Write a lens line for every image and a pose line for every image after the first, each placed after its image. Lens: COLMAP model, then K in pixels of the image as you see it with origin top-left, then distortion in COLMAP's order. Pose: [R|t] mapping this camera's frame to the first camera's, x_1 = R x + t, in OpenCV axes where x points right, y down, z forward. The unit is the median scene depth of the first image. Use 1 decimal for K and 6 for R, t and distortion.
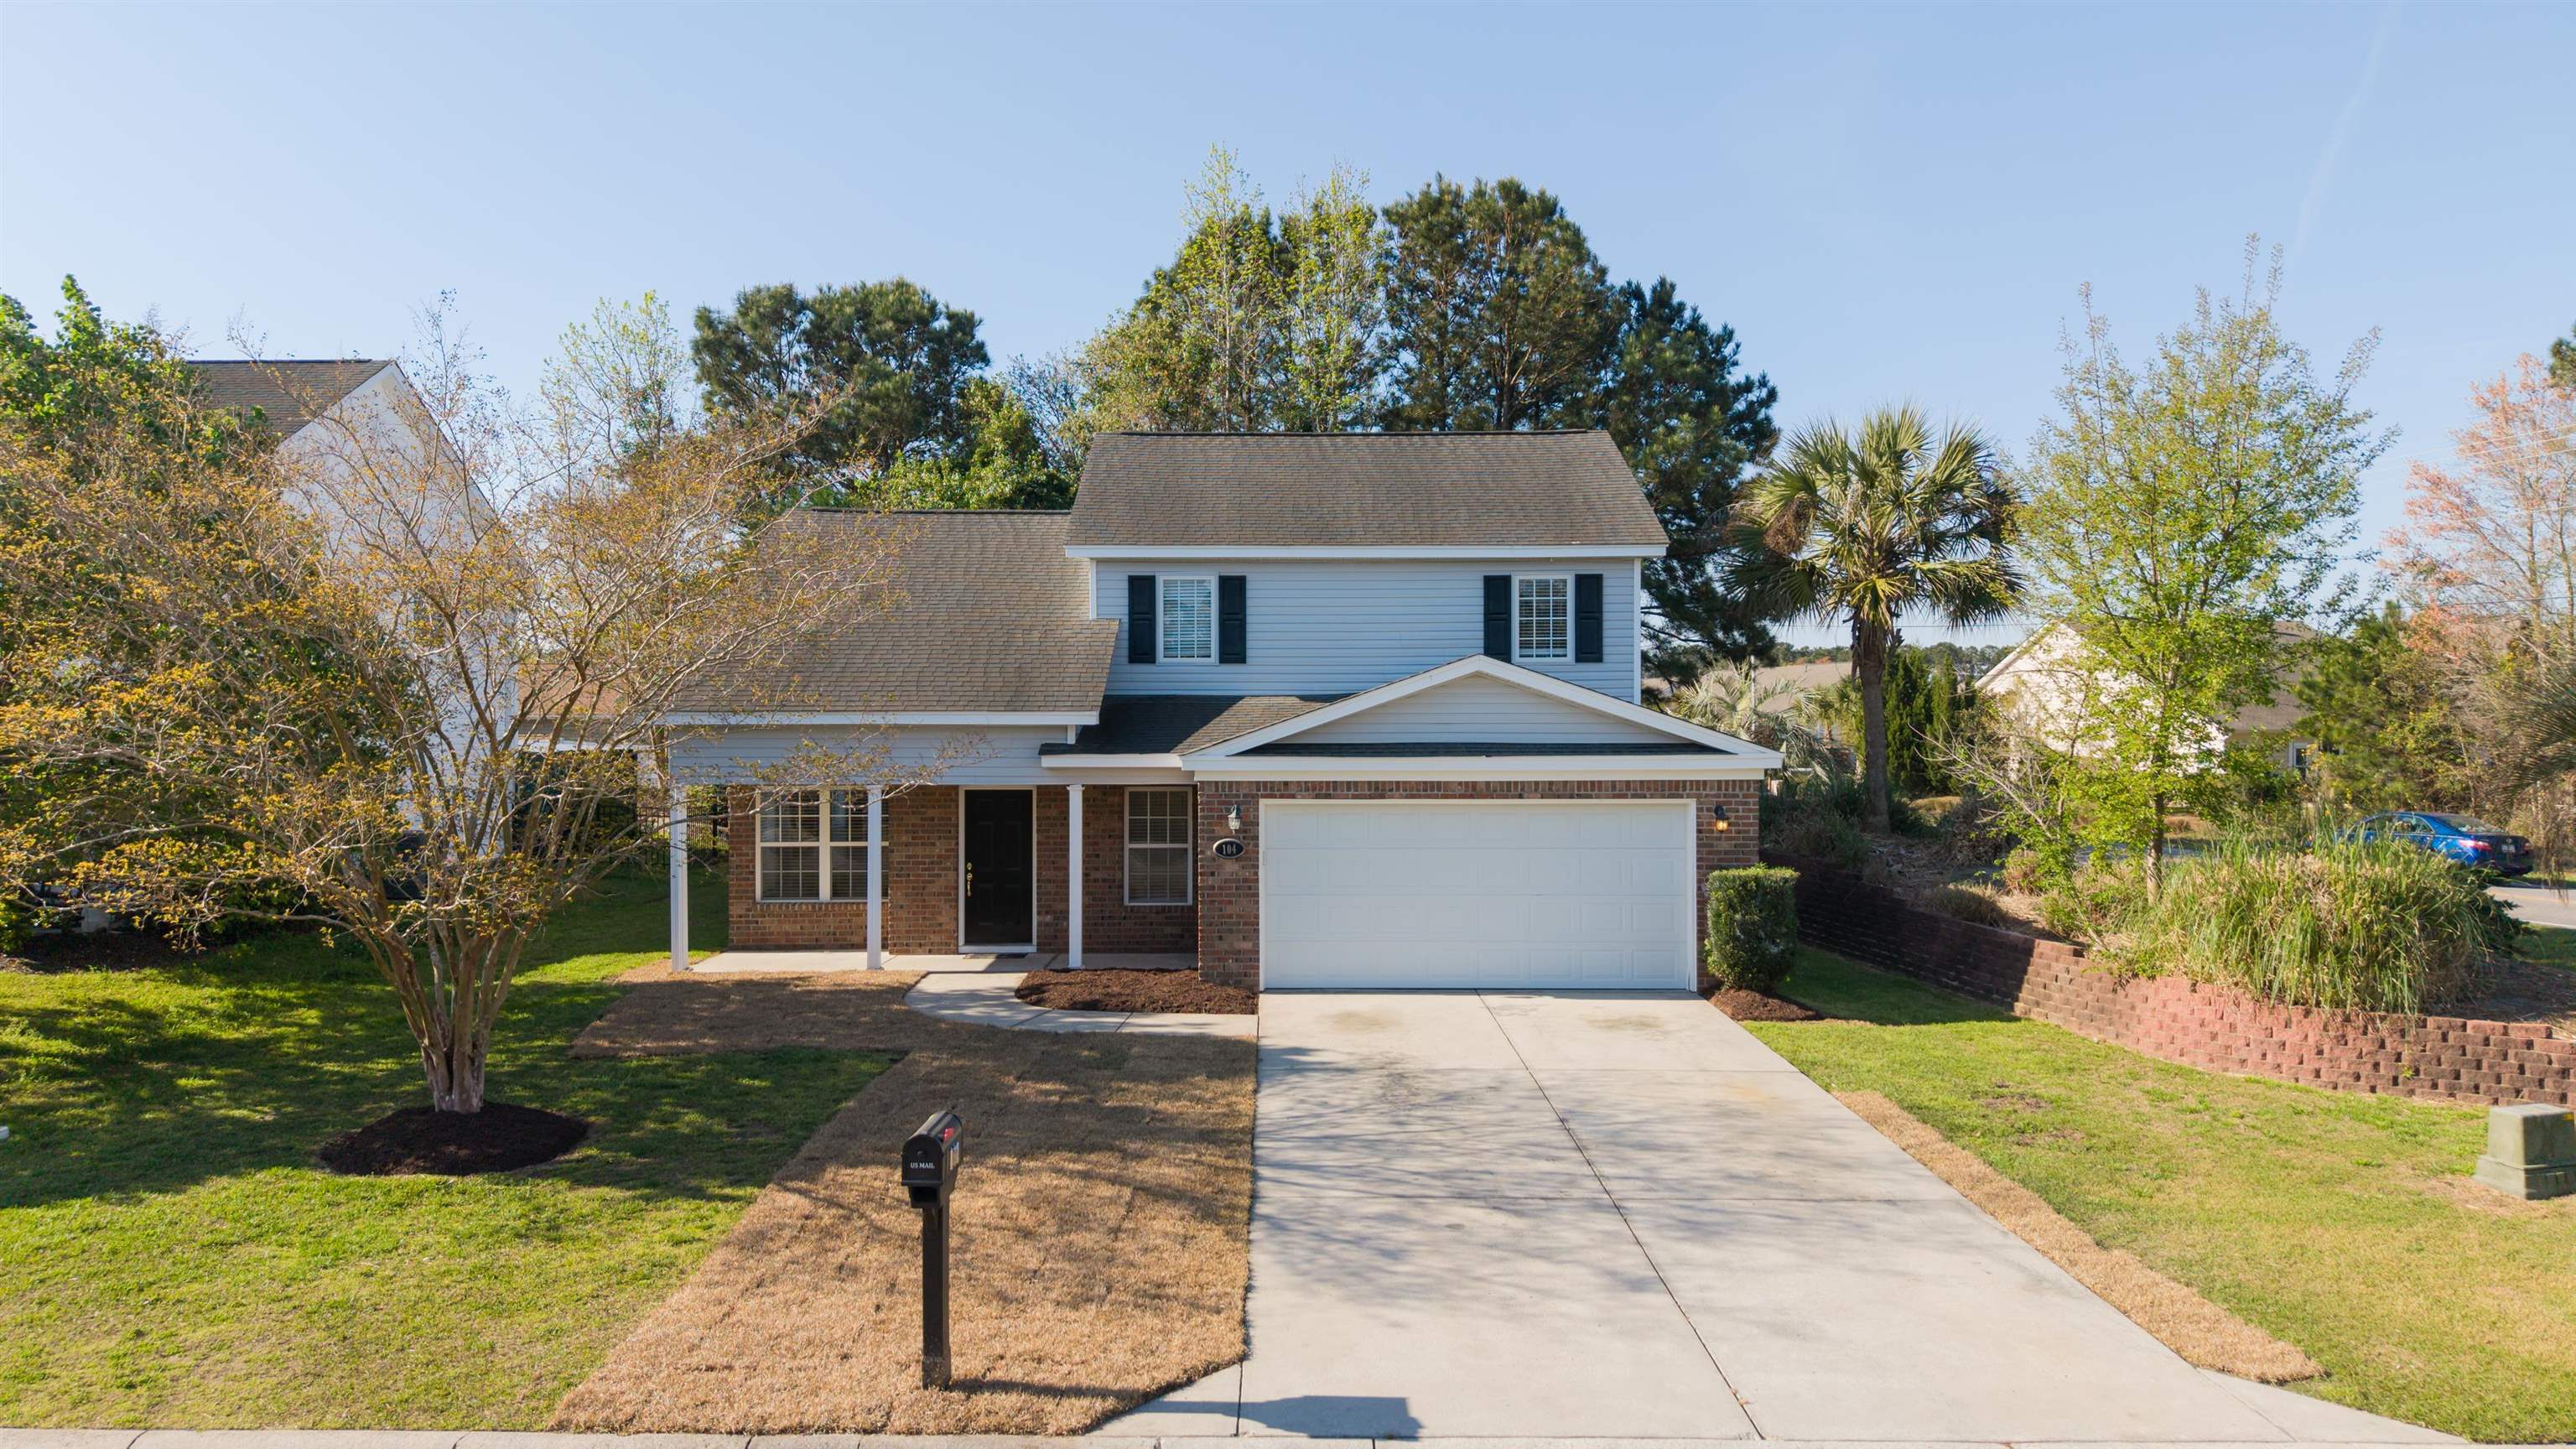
lens RADIAL K [[1712.6, 0, 1288.0], [0, 1712.6, 724.5], [0, 0, 1]] dist [0.027728, -0.037348]
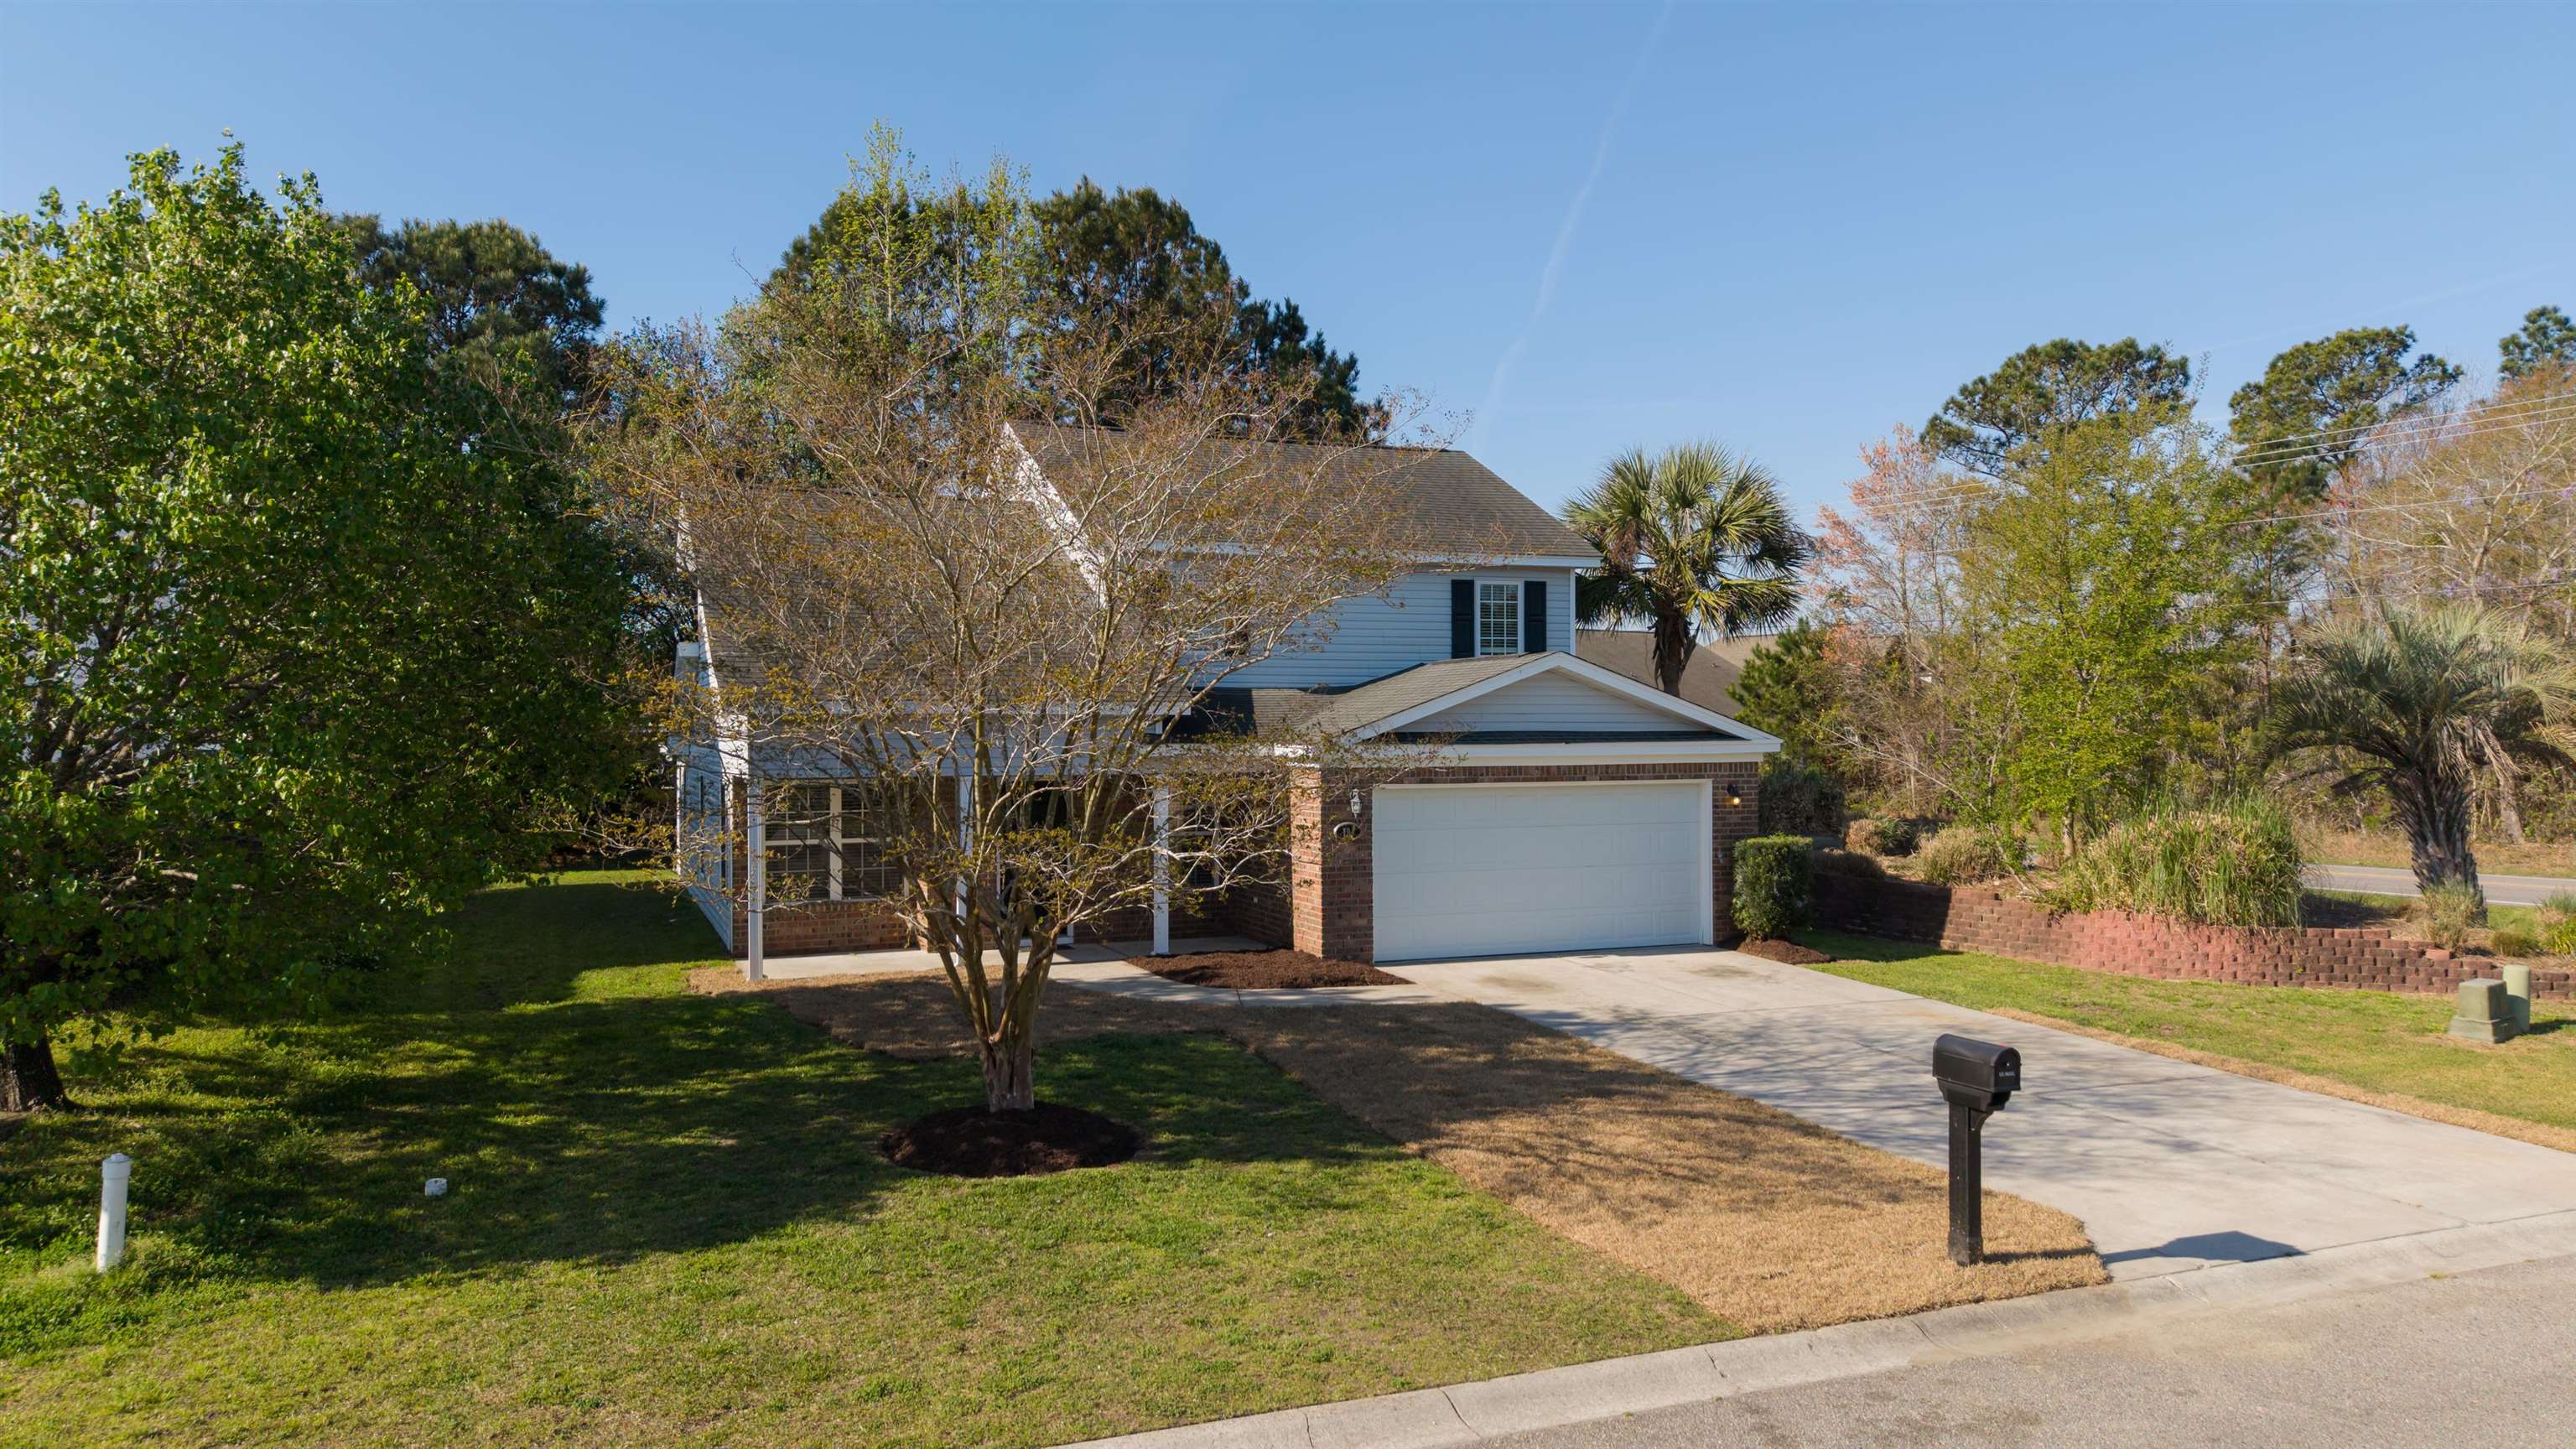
lens RADIAL K [[1712.6, 0, 1288.0], [0, 1712.6, 724.5], [0, 0, 1]] dist [0.027728, -0.037348]
pose [[0.925419, -0.000893, 0.378944, -0.467608], [0.000525, 0.999999, 0.001074, 0.005149], [-0.378944, -0.000795, 0.925419, 0.034254]]
